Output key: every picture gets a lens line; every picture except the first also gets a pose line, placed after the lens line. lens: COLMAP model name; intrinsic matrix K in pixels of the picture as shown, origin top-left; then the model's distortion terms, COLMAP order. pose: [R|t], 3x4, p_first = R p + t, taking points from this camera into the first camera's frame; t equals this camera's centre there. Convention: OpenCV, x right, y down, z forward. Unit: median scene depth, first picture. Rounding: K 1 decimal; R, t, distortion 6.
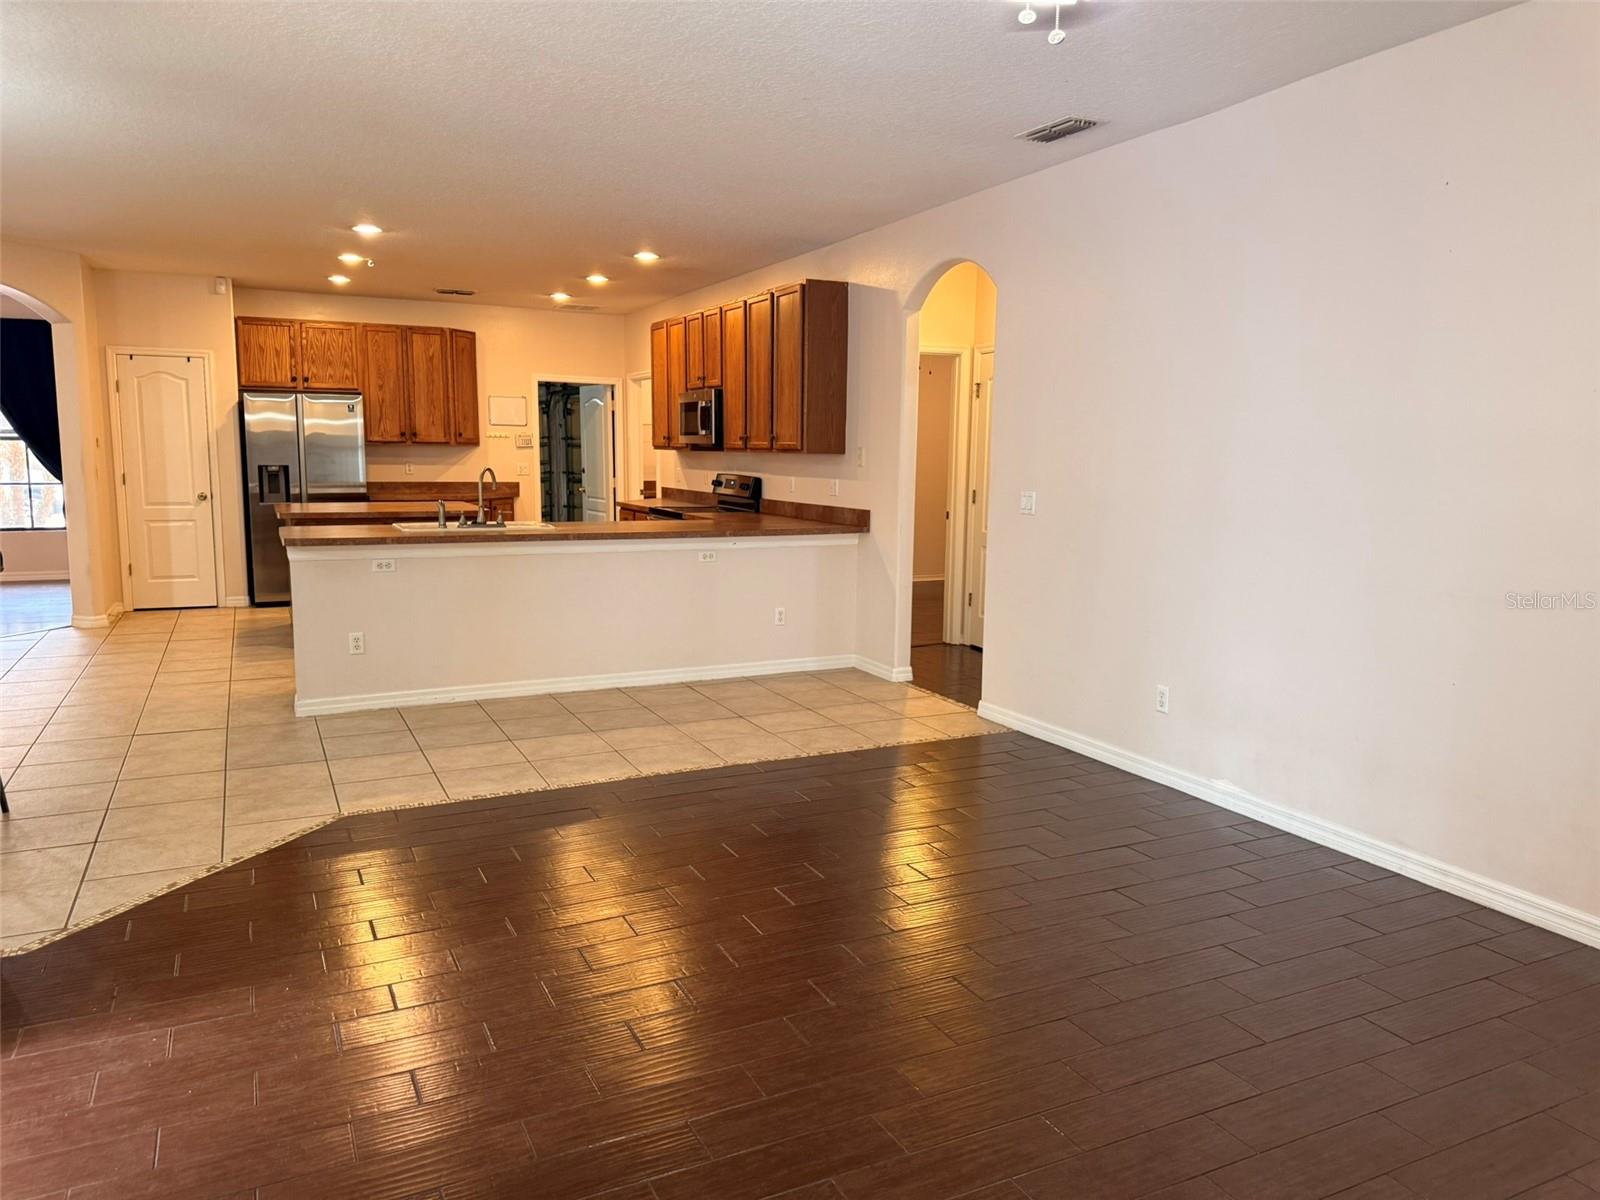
lens RADIAL K [[1121.3, 0, 852.3], [0, 1121.3, 606.2], [0, 0, 1]] dist [-0.003575, -0.003625]
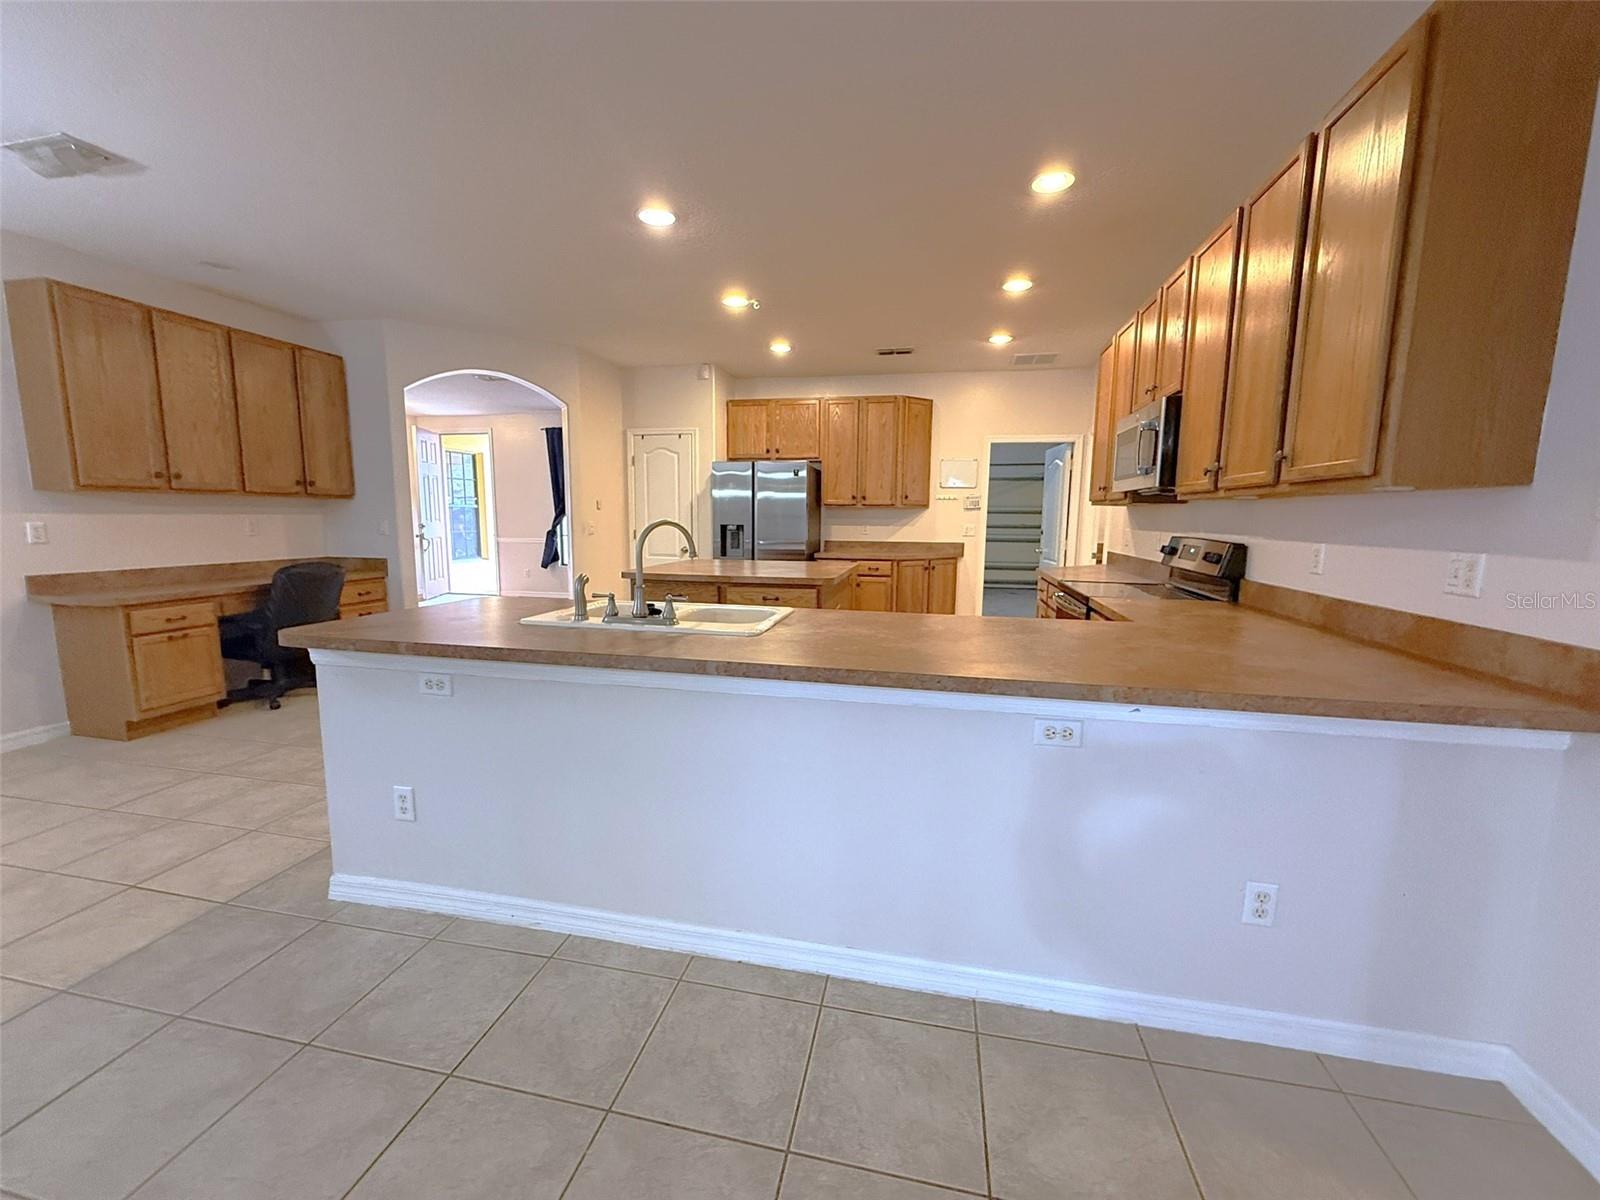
lens RADIAL K [[636.8, 0, 796.9], [0, 636.8, 602.6], [0, 0, 1]] dist [0.000058, 0.000125]
pose [[0.759982, 0.078627, -0.645171, -0.037980], [-0.087331, 0.996007, 0.018513, -0.061707], [0.644051, 0.042274, 0.763814, 0.526382]]
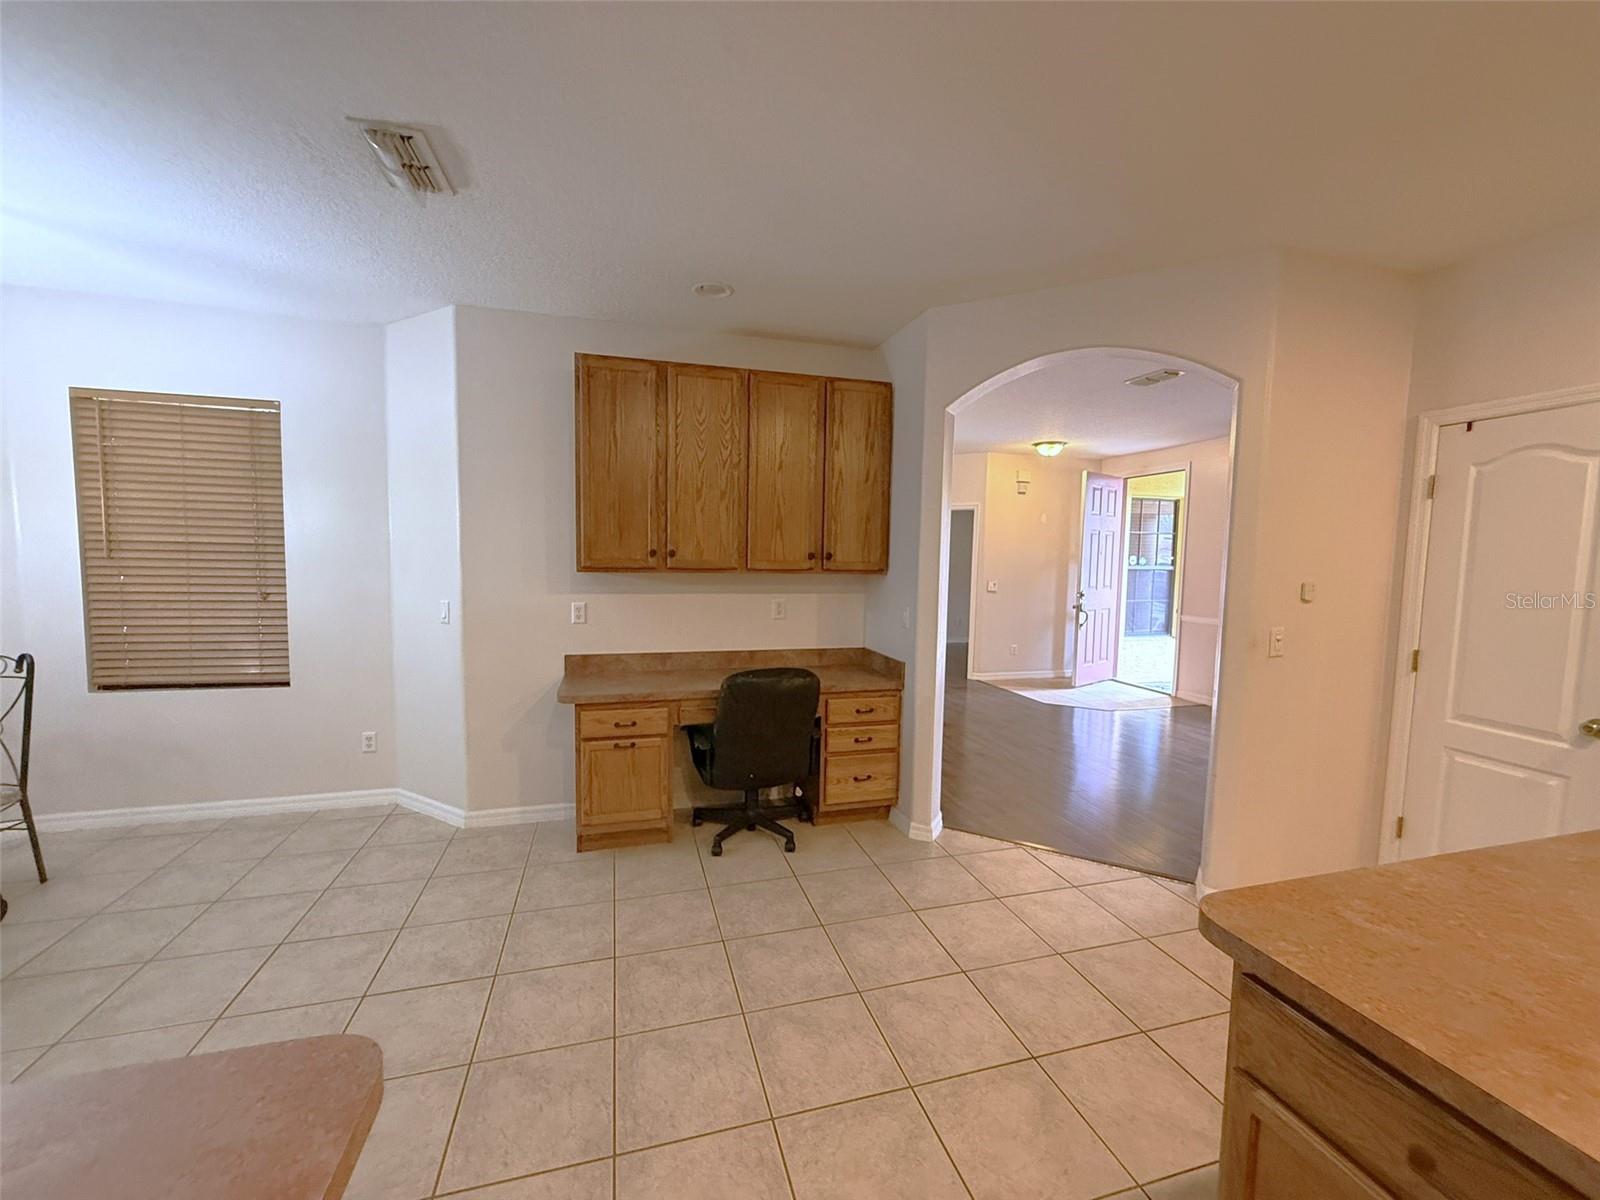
lens RADIAL K [[636.8, 0, 796.9], [0, 636.8, 602.6], [0, 0, 1]] dist [0.000058, 0.000125]
pose [[-0.213276, 0.052003, -0.975607, -0.273877], [-0.153478, 0.984401, 0.086024, -0.112433], [0.964862, 0.168081, -0.201968, 0.713638]]
